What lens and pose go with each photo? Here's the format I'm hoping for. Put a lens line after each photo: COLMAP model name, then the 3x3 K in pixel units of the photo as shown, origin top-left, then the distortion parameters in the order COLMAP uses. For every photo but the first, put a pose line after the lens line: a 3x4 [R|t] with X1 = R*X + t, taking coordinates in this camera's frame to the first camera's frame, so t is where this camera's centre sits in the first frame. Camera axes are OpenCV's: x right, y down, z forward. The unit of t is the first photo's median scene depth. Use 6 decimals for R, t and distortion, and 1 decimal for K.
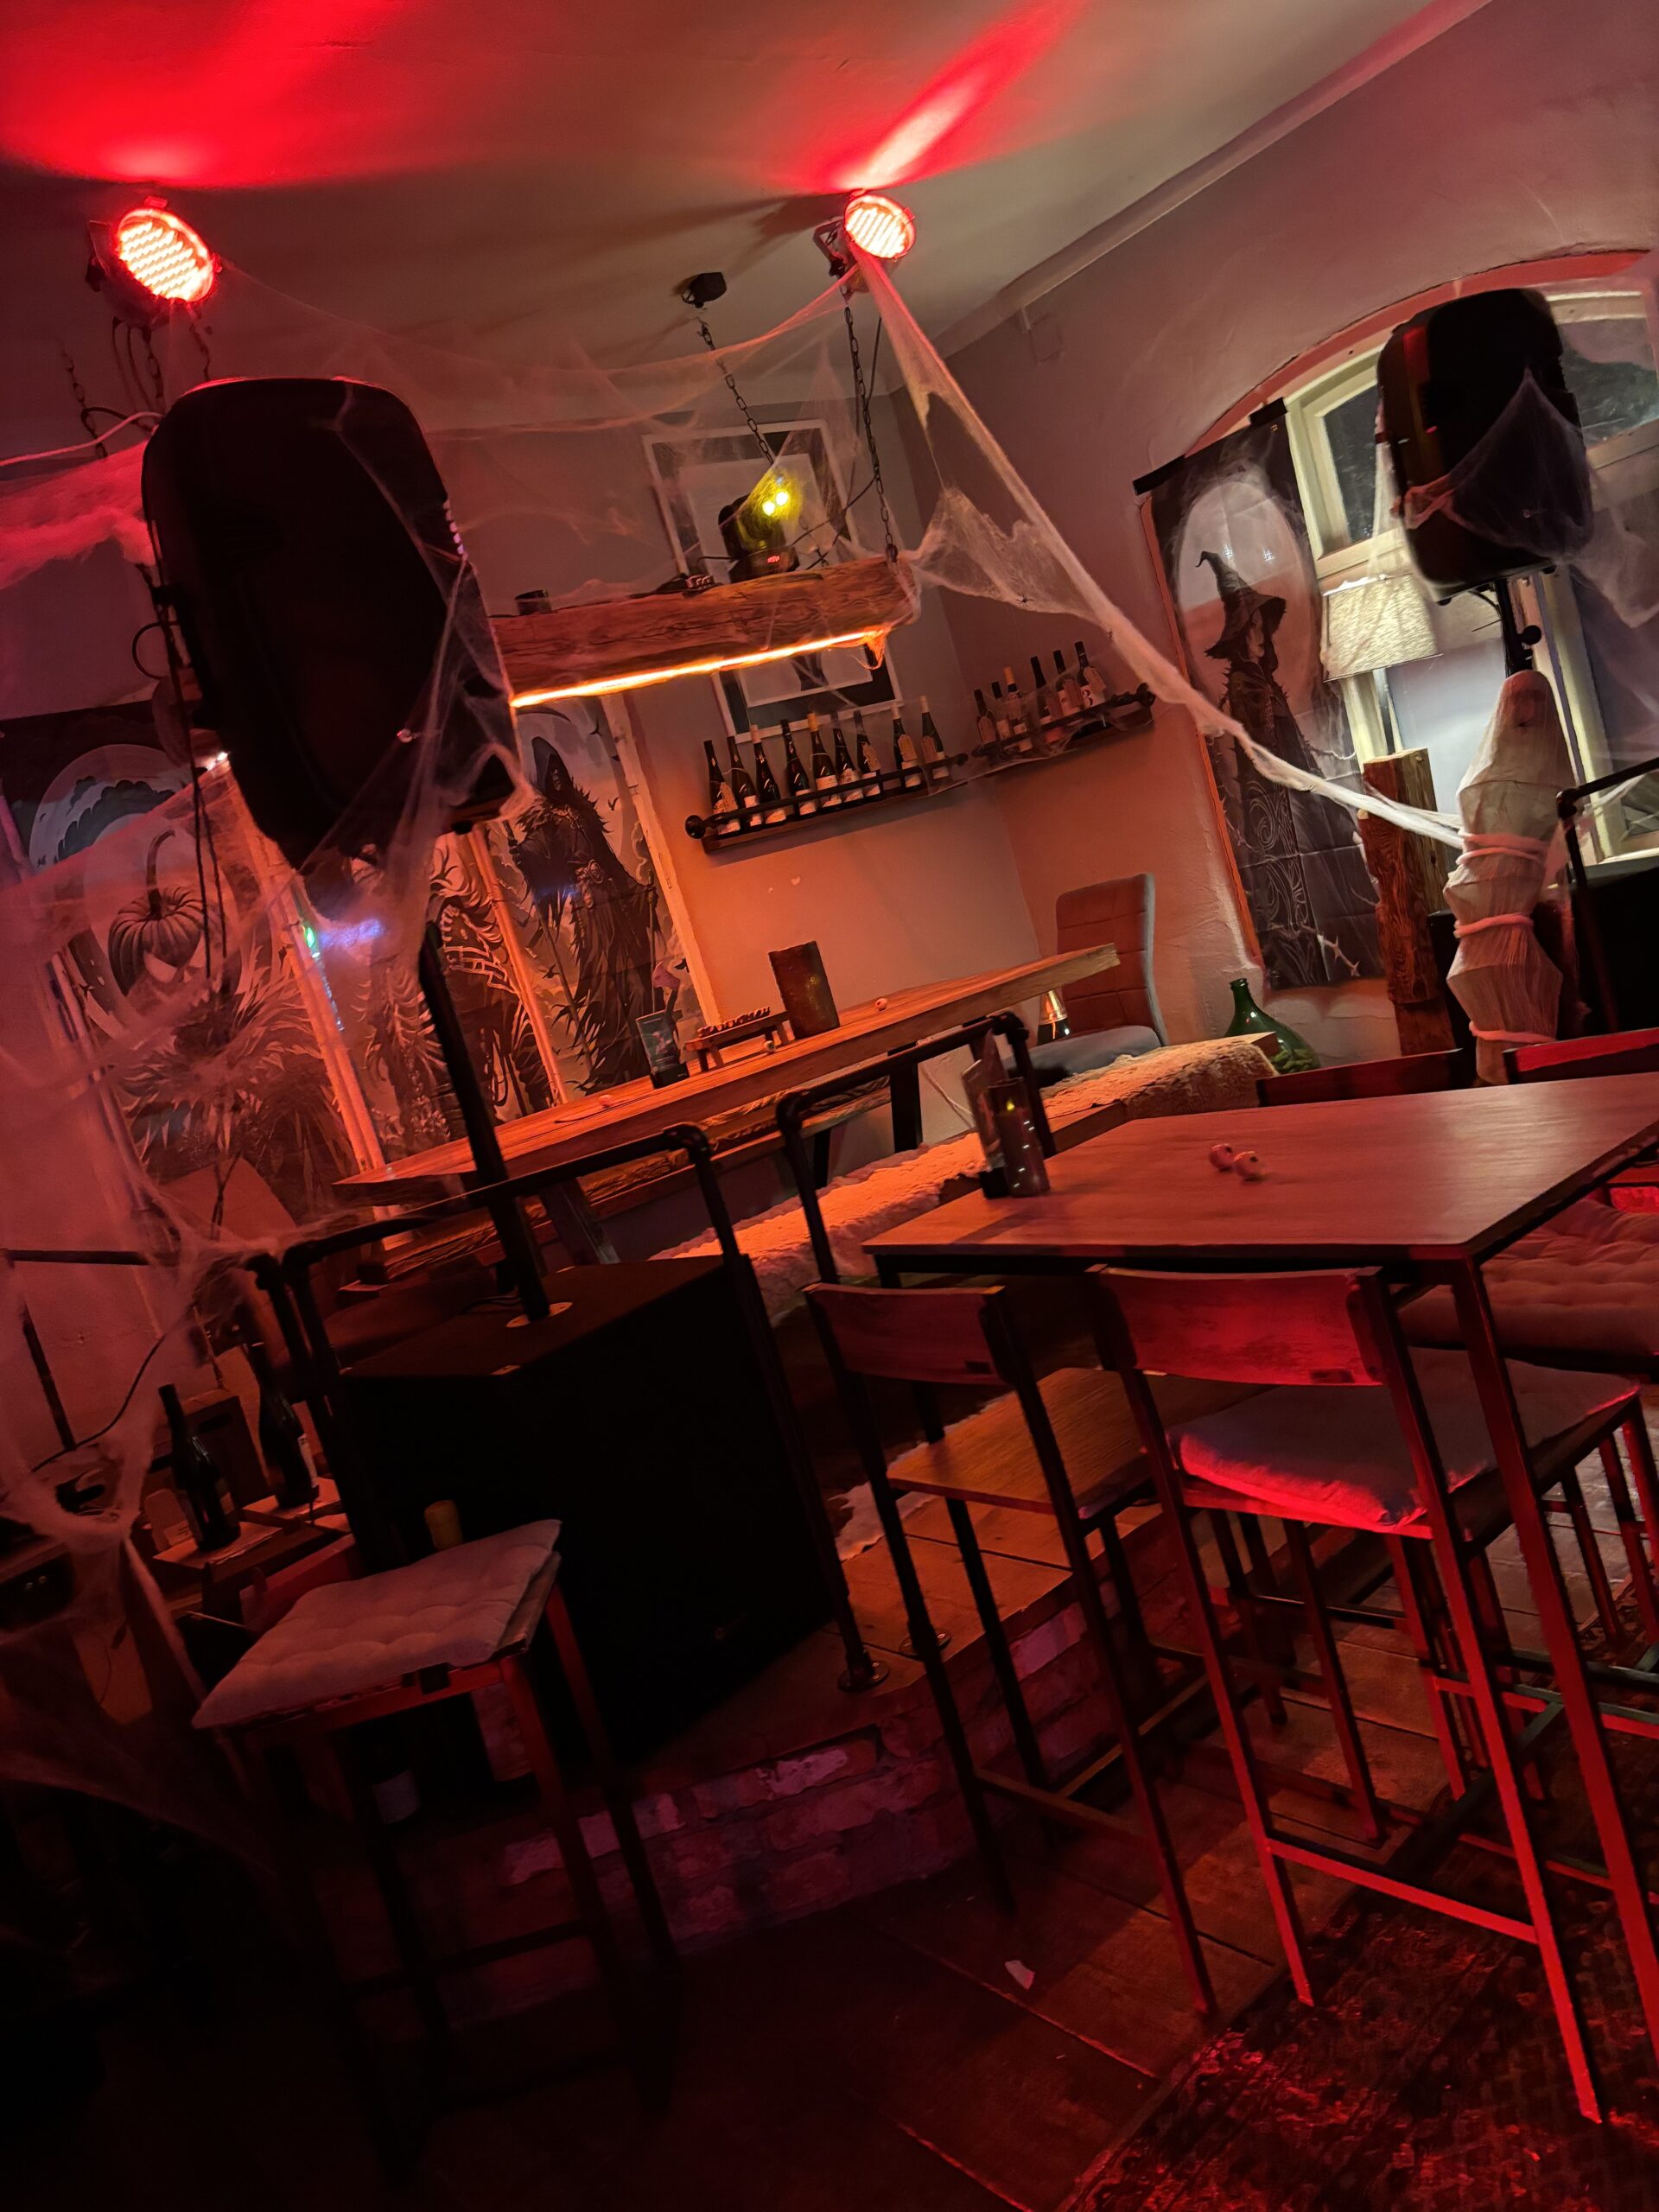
lens RADIAL K [[1683.7, 0, 835.9], [0, 1683.7, 1104.8], [0, 0, 1]] dist [0.022976, -0.017384]
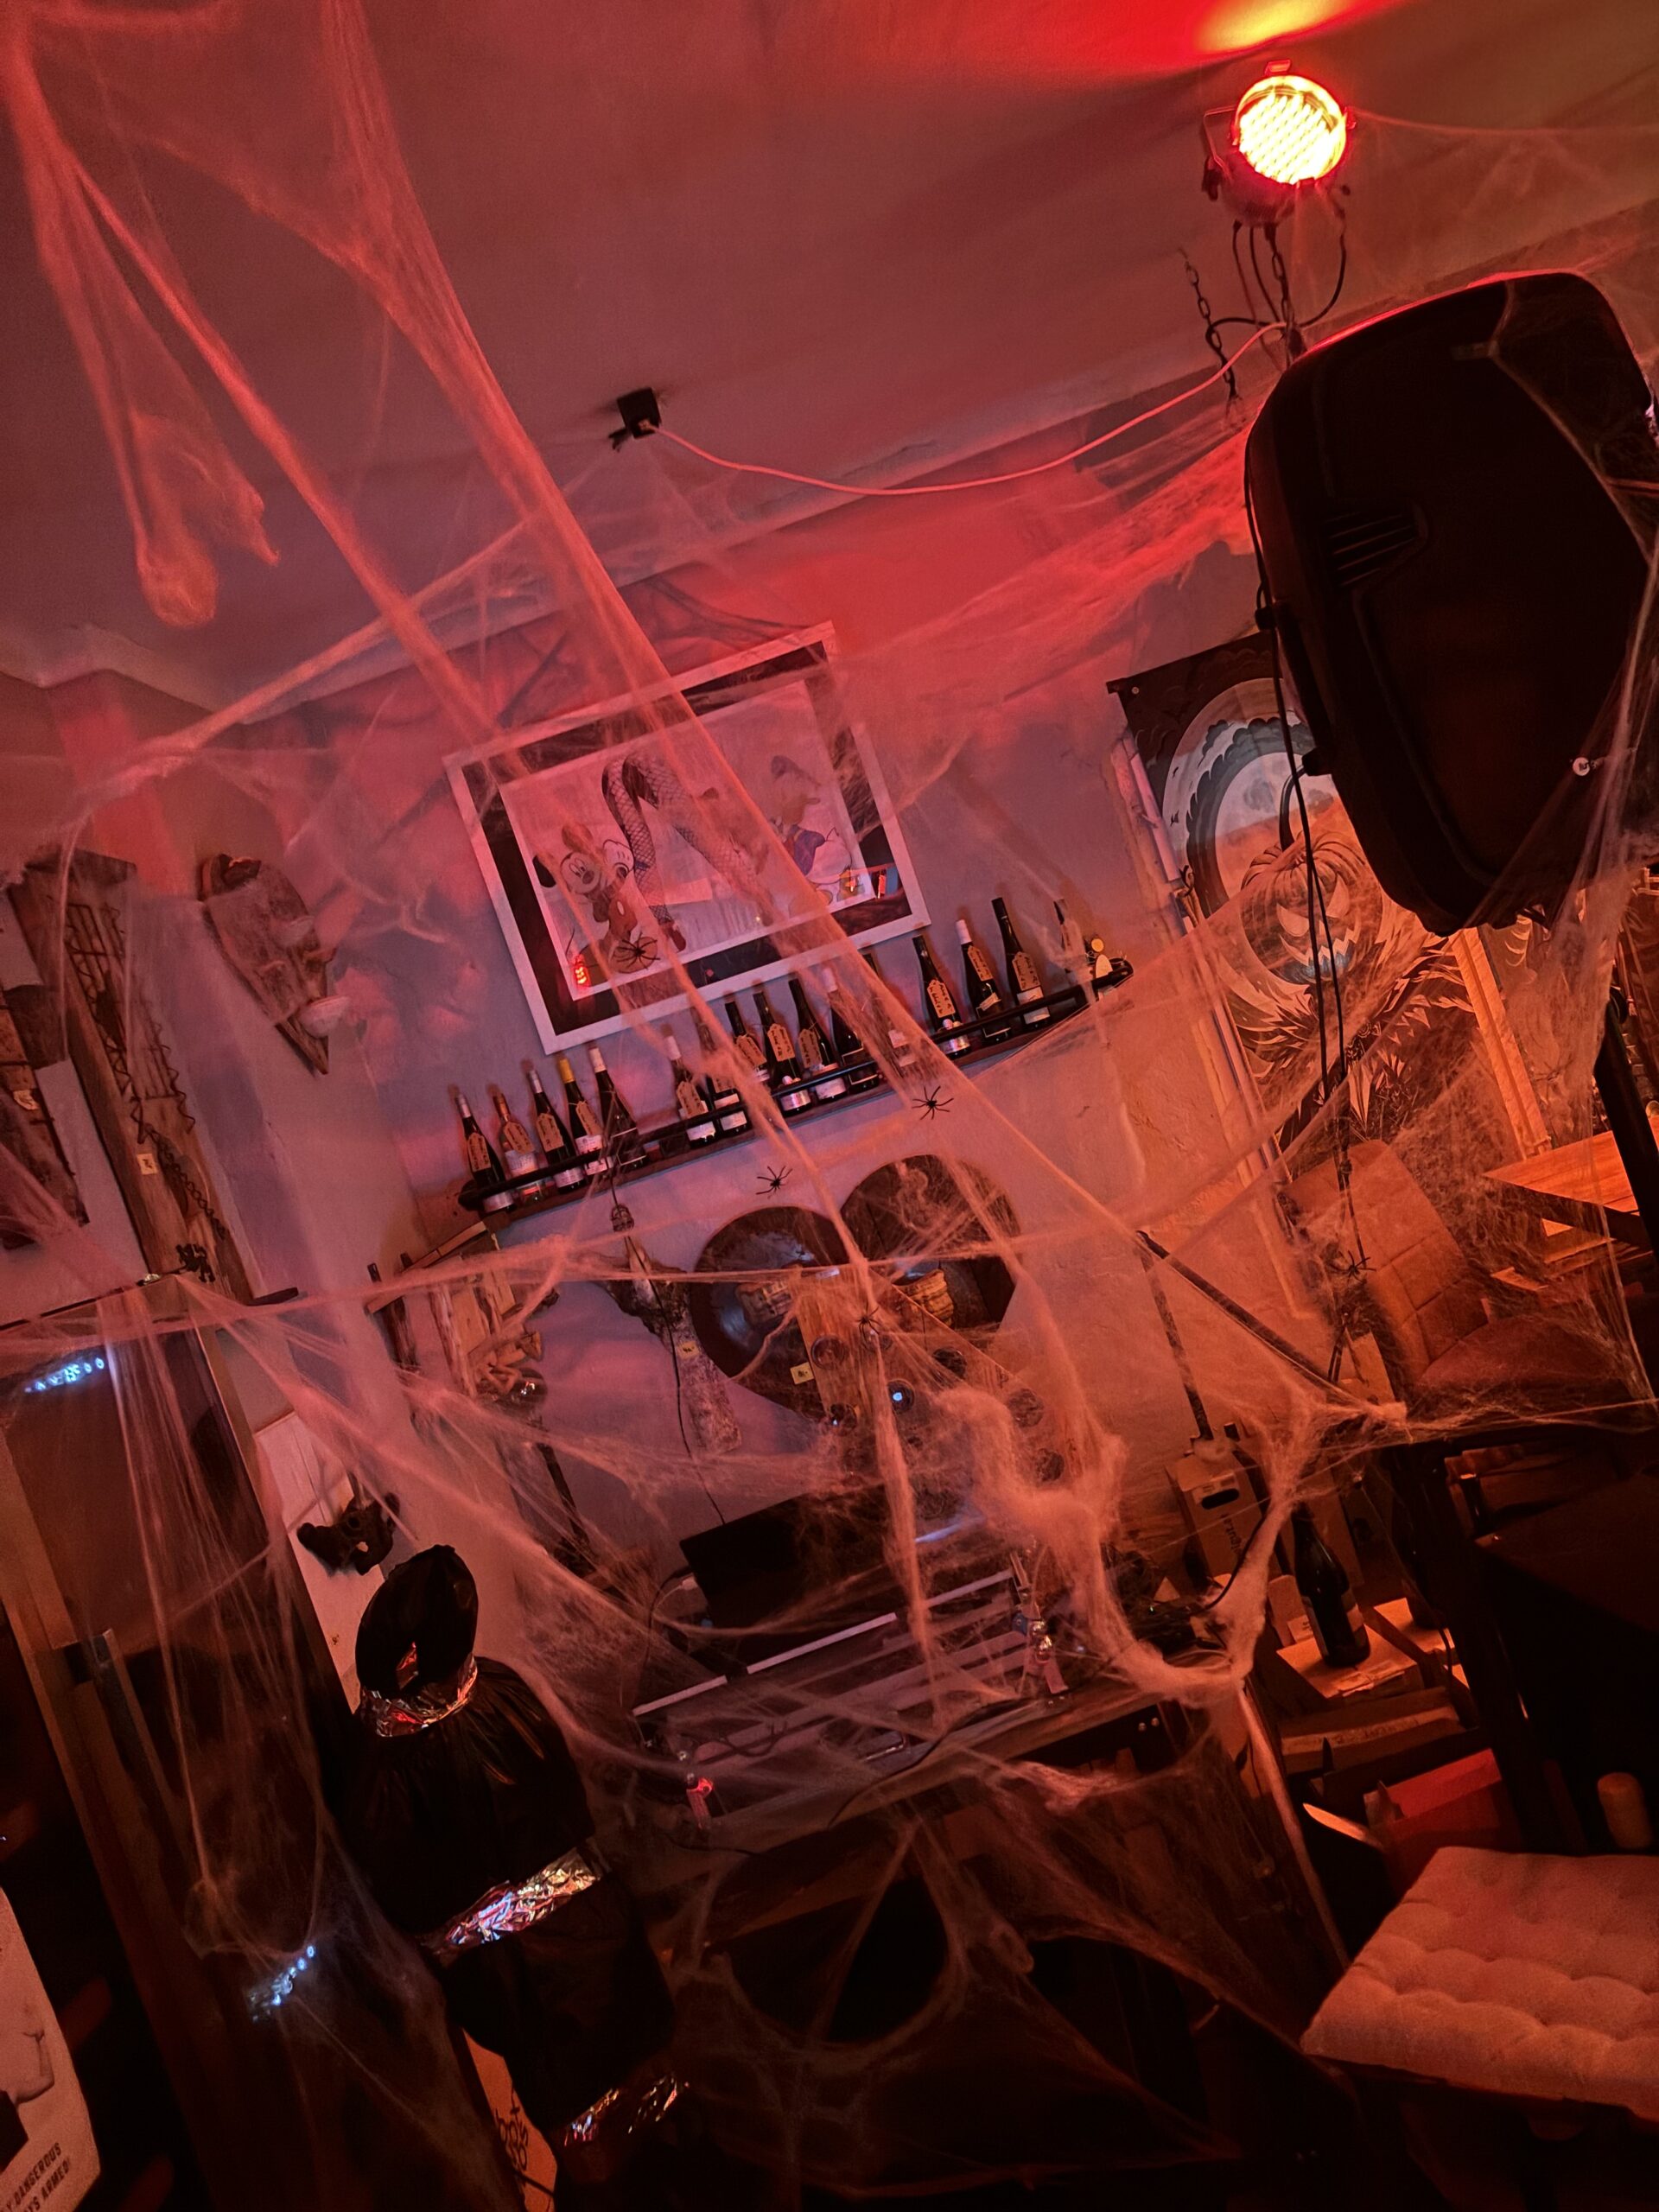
lens RADIAL K [[1683.7, 0, 832.4], [0, 1683.7, 1114.3], [0, 0, 1]] dist [0.022976, -0.017384]
pose [[0.789301, 0.041298, -0.612616, -0.039193], [0.034445, 0.993186, 0.111333, -0.115938], [0.613040, -0.108976, 0.782500, 0.147085]]
